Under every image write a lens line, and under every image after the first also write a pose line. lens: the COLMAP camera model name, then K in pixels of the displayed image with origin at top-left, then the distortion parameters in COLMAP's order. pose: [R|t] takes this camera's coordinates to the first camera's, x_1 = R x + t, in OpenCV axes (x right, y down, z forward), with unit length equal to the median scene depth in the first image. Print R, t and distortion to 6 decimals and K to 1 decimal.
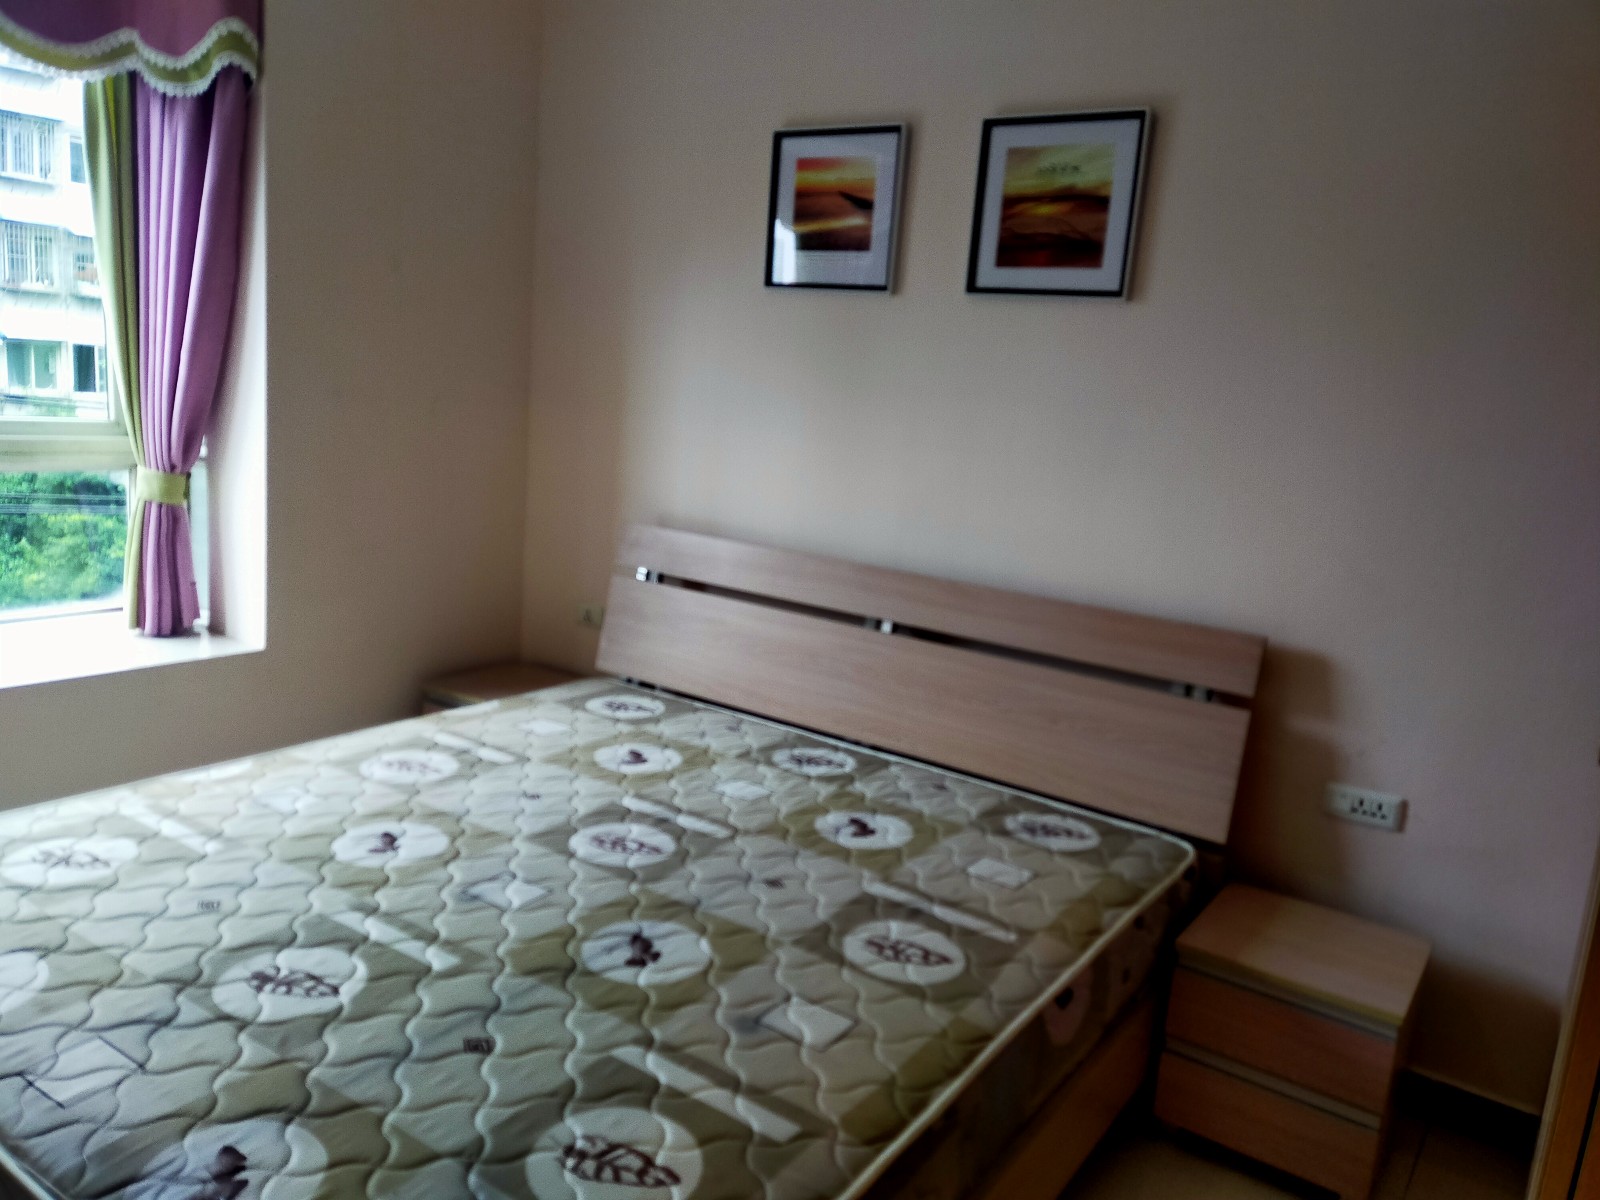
lens RADIAL K [[1201.1, 0, 808.1], [0, 1201.1, 588.6], [0, 0, 1]] dist [0.052766, -0.041894]
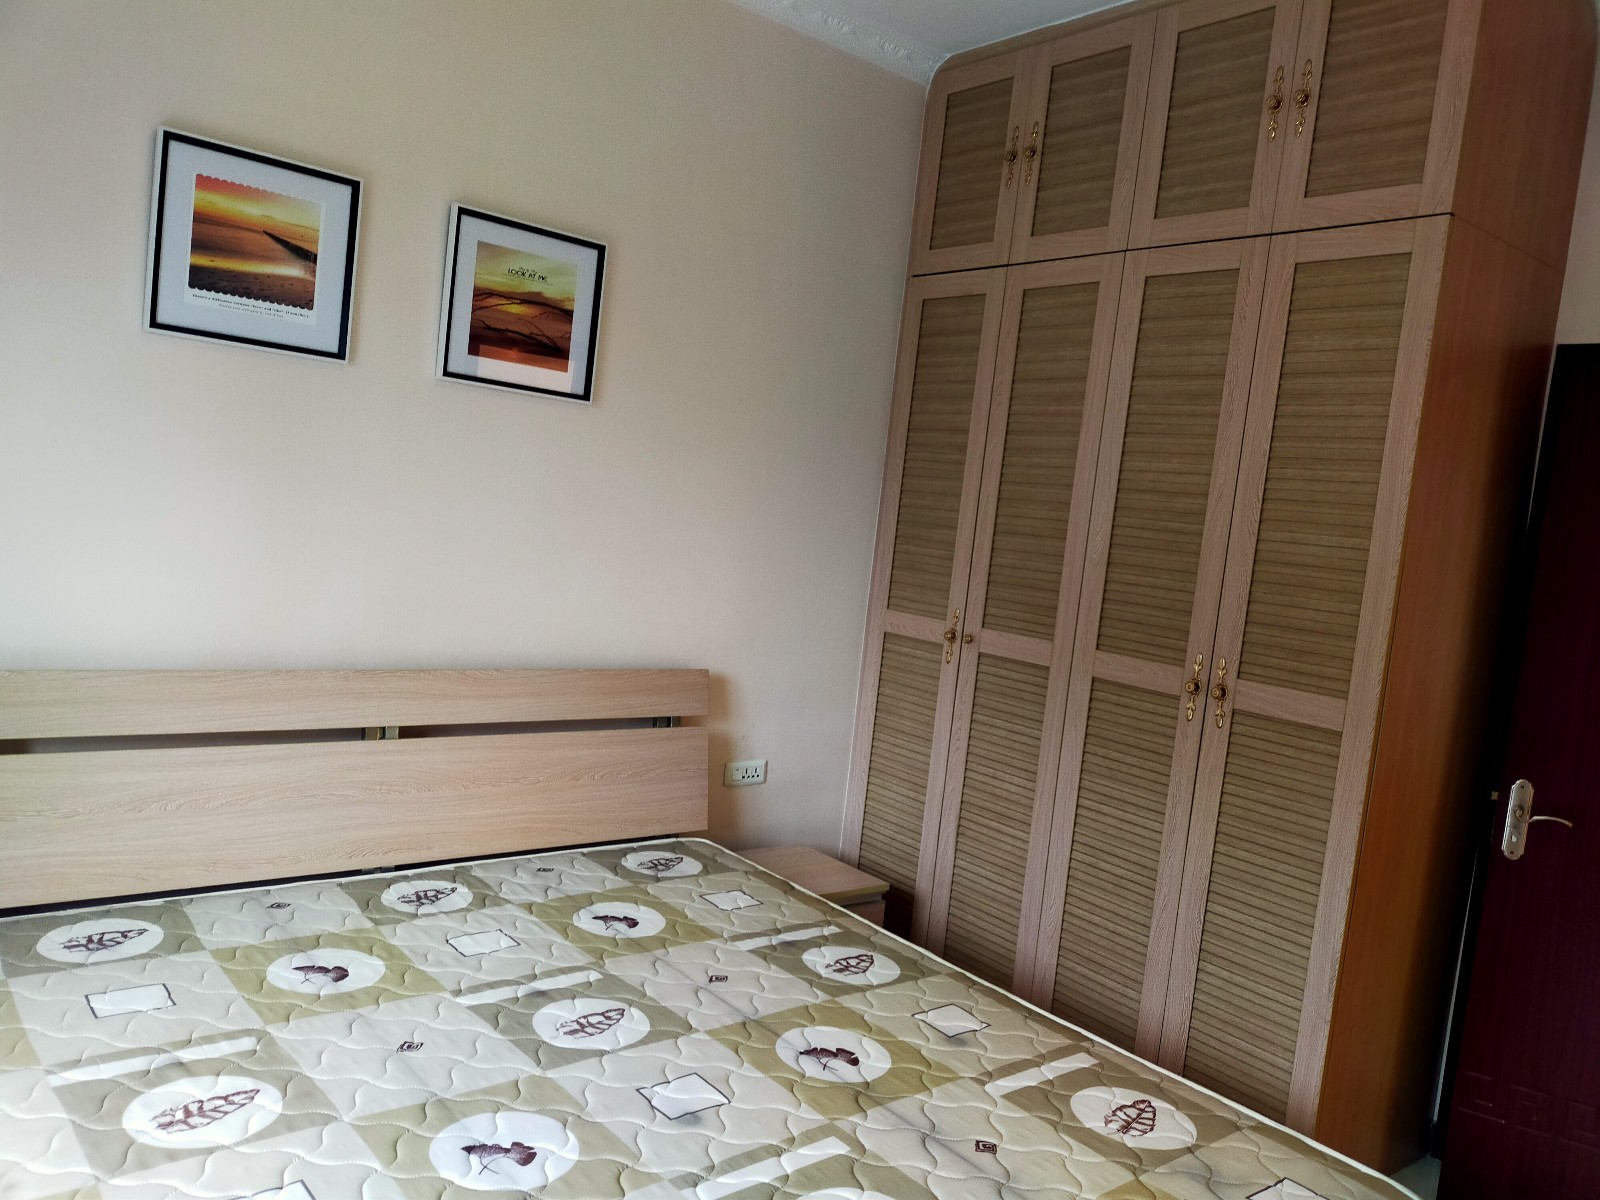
lens RADIAL K [[1201.1, 0, 814.4], [0, 1201.1, 601.8], [0, 0, 1]] dist [0.052766, -0.041894]
pose [[0.270204, -0.129017, 0.954120, -0.820214], [0.076803, 0.990711, 0.112215, -0.168601], [-0.959735, 0.042959, 0.277603, 0.498208]]
